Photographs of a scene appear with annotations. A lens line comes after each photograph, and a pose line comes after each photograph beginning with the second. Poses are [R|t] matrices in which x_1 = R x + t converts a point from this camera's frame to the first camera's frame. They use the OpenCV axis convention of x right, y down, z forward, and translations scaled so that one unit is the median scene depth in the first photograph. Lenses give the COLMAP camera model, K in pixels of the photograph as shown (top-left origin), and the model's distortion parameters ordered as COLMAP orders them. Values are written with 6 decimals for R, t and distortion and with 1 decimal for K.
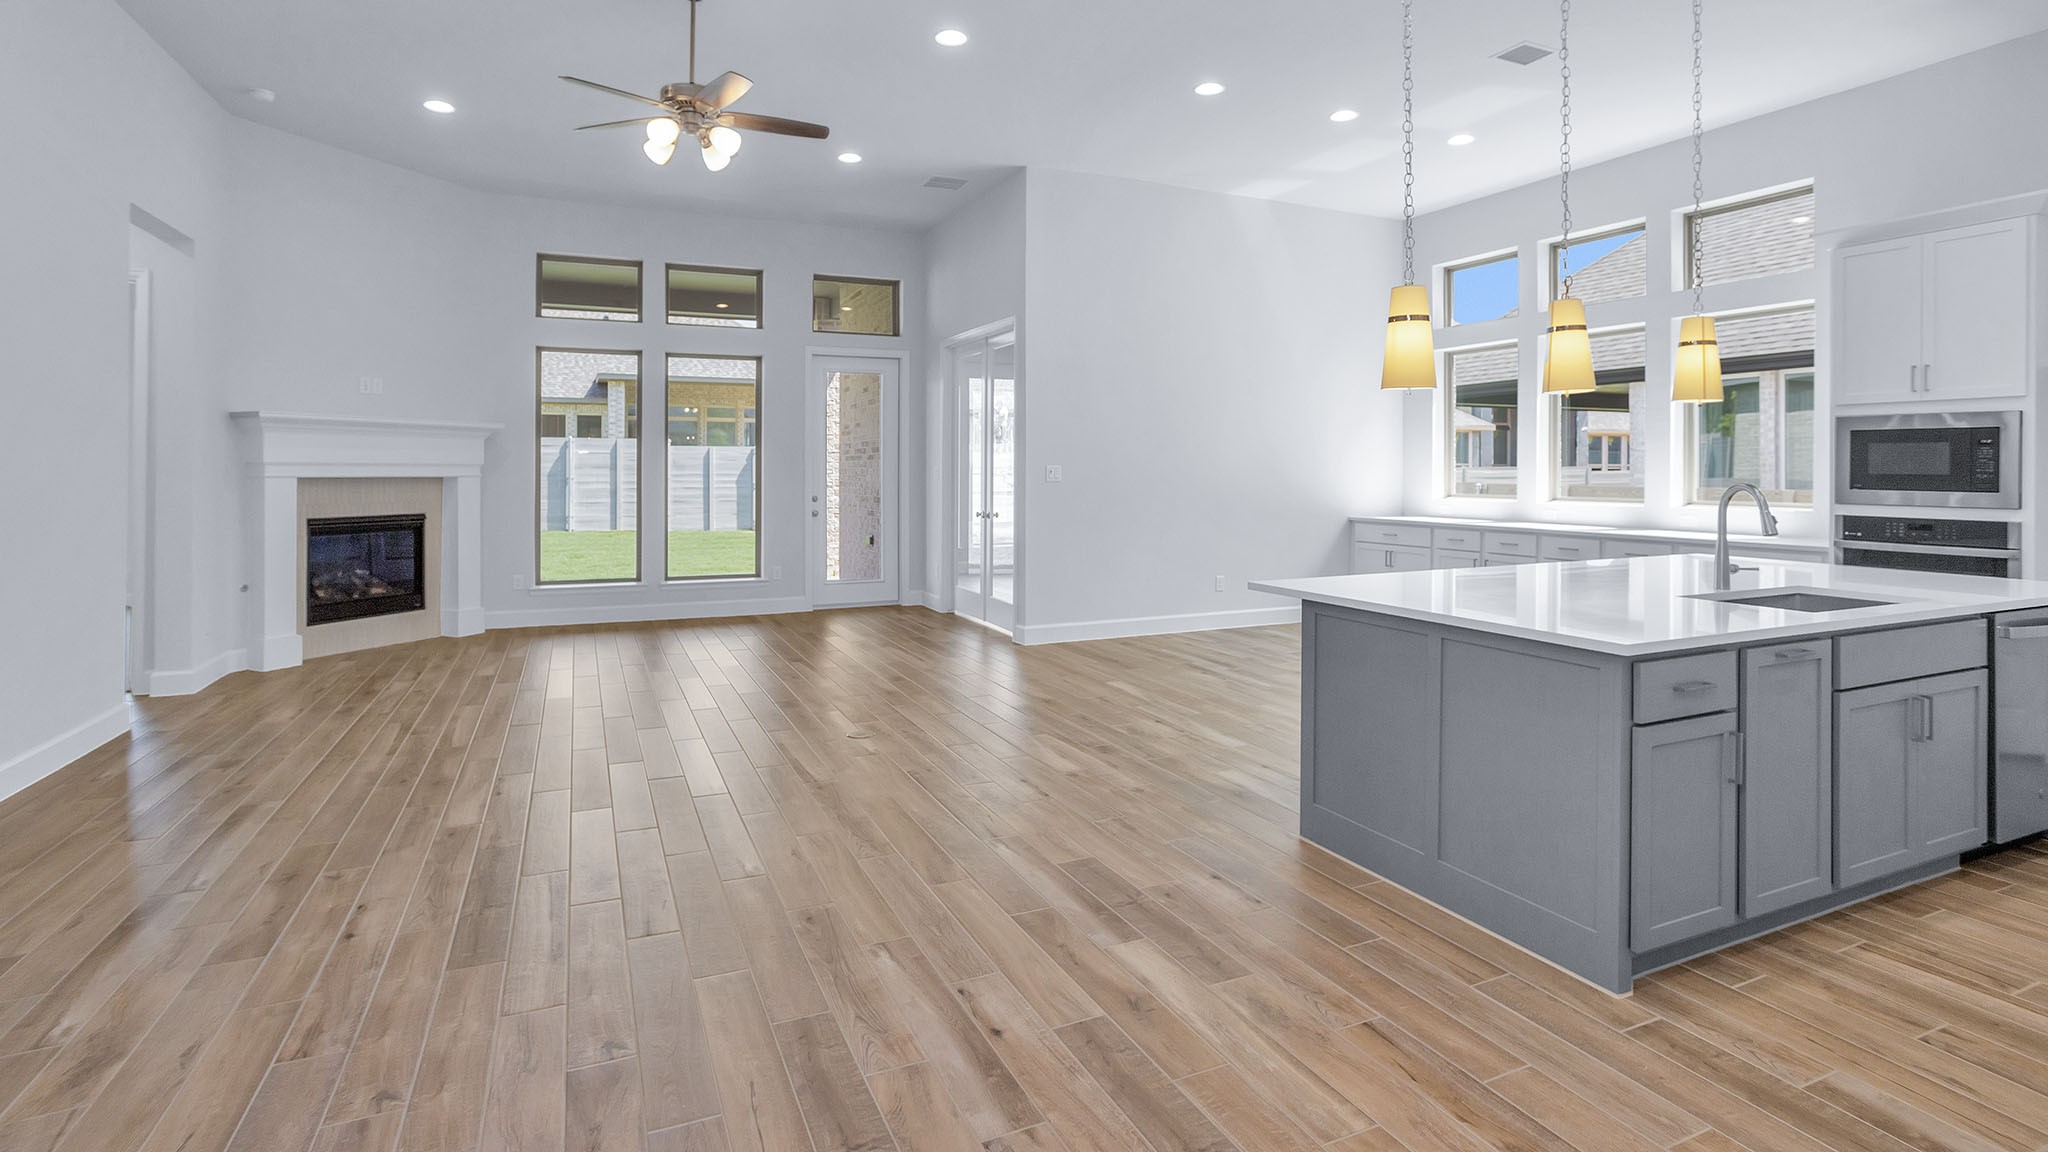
lens RADIAL K [[992.0, 0, 1022.5], [0, 992.0, 469.2], [0, 0, 1]] dist [-0.050699, 0.030810]
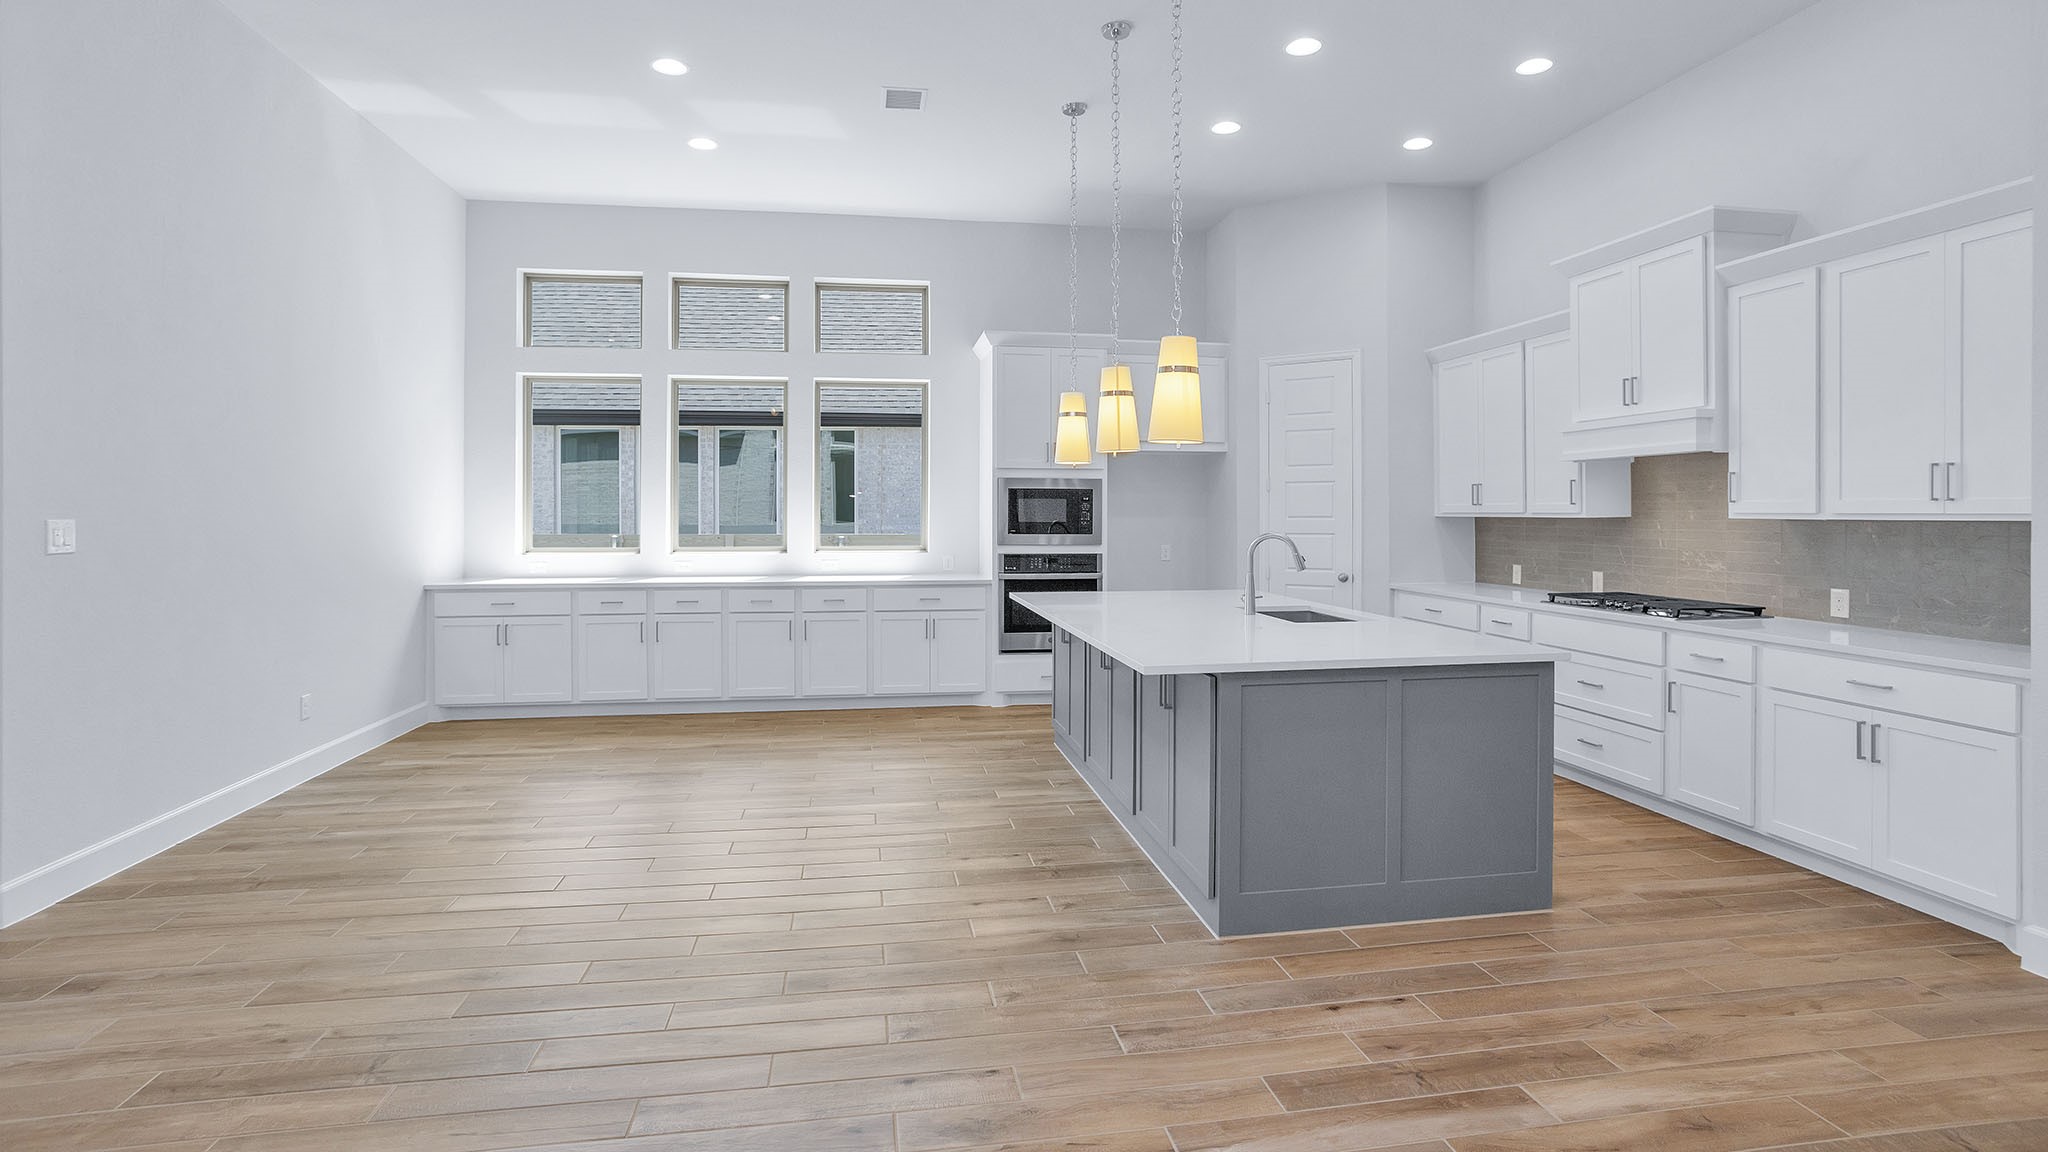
lens RADIAL K [[990.4, 0, 1026.5], [0, 990.4, 515.4], [0, 0, 1]] dist [-0.048472, 0.028429]
pose [[0.254712, -0.003499, 0.967011, -0.469197], [0.000686, 0.999994, 0.003437, -0.009556], [-0.967017, -0.000213, 0.254713, 0.712706]]
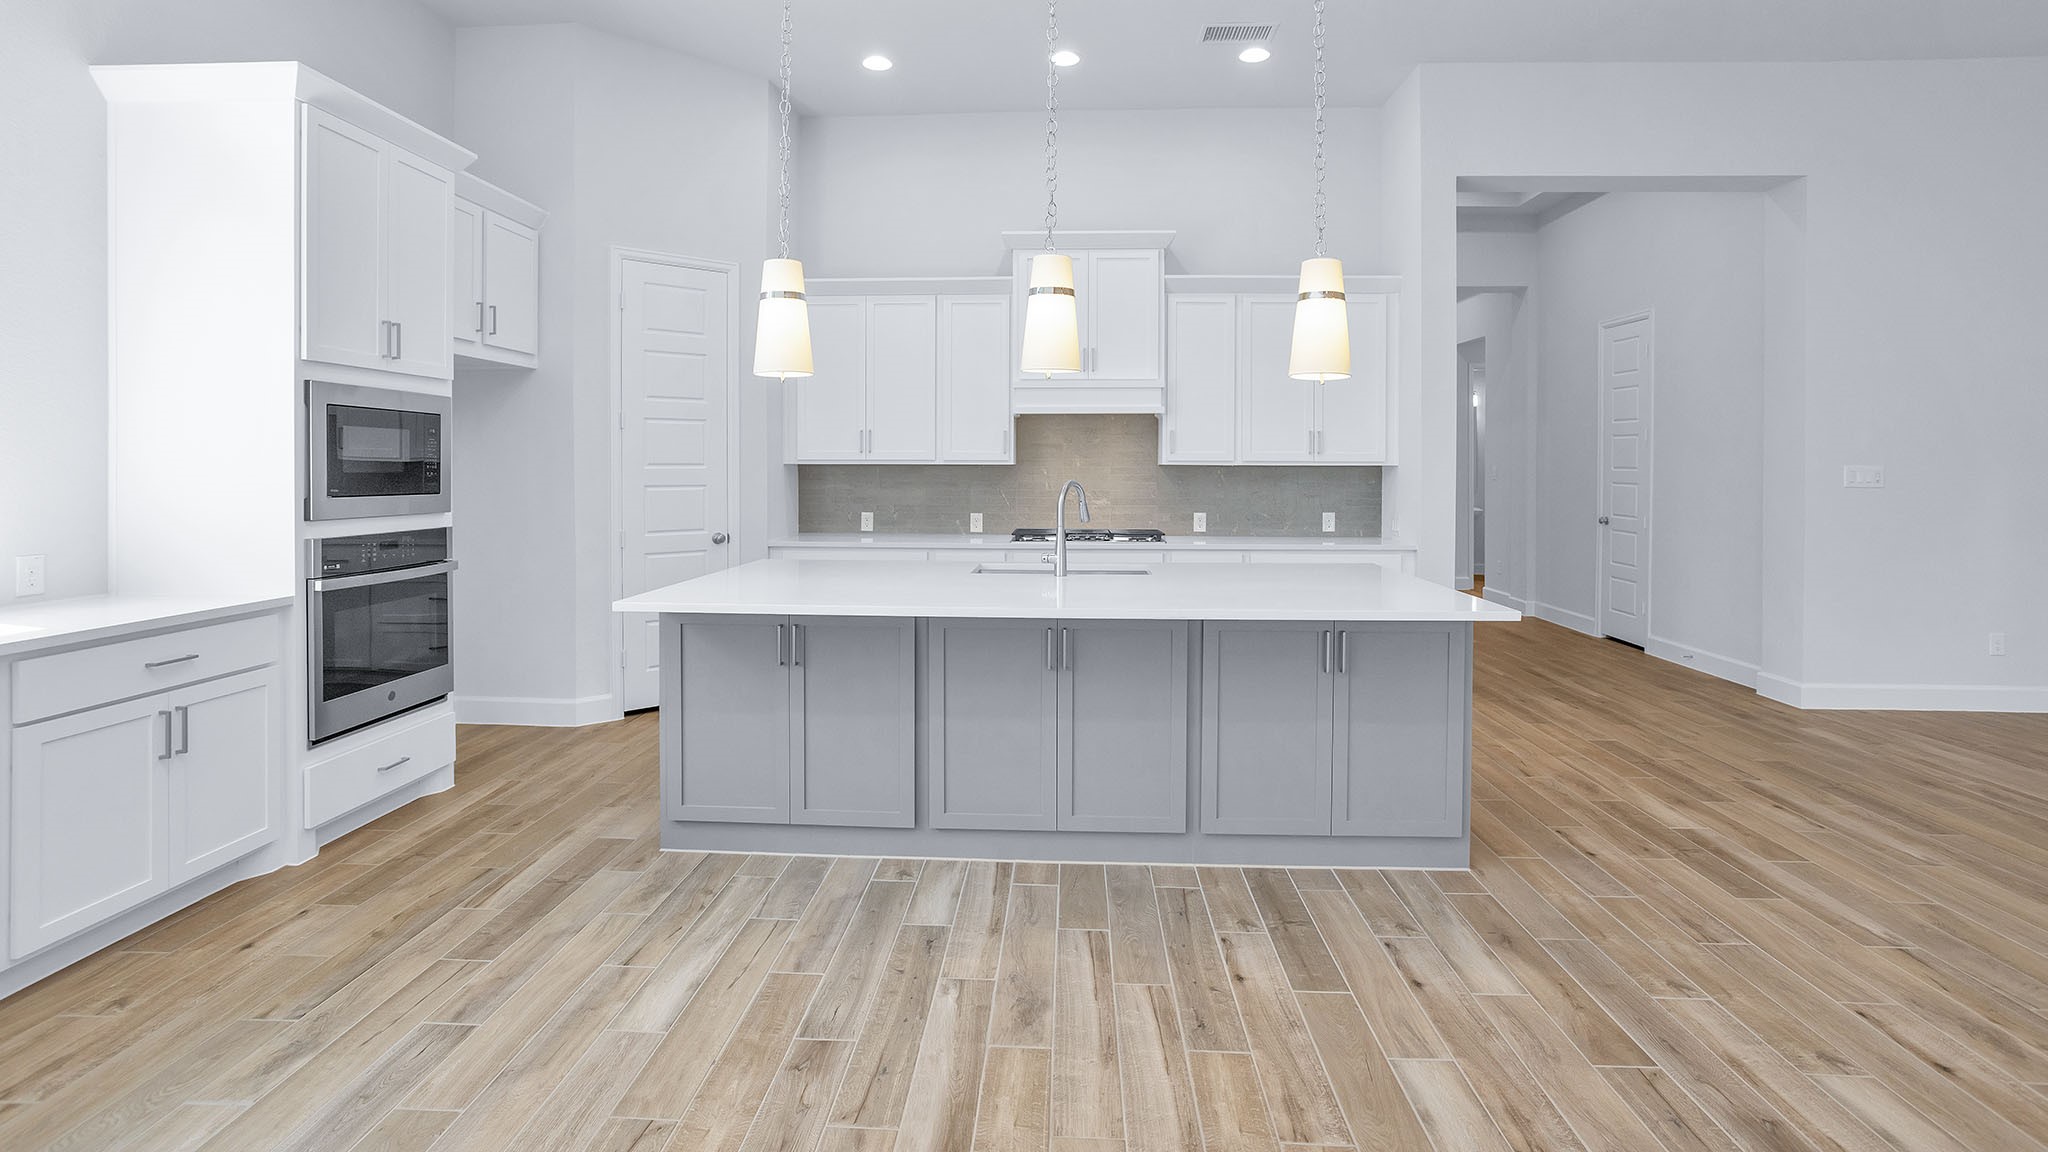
lens RADIAL K [[992.0, 0, 1022.5], [0, 992.0, 469.2], [0, 0, 1]] dist [-0.050699, 0.030810]
pose [[-0.889907, -0.003517, 0.456128, 0.180351], [-0.002609, 0.999993, 0.002620, -0.000096], [-0.456135, 0.001141, -0.889910, 1.511336]]
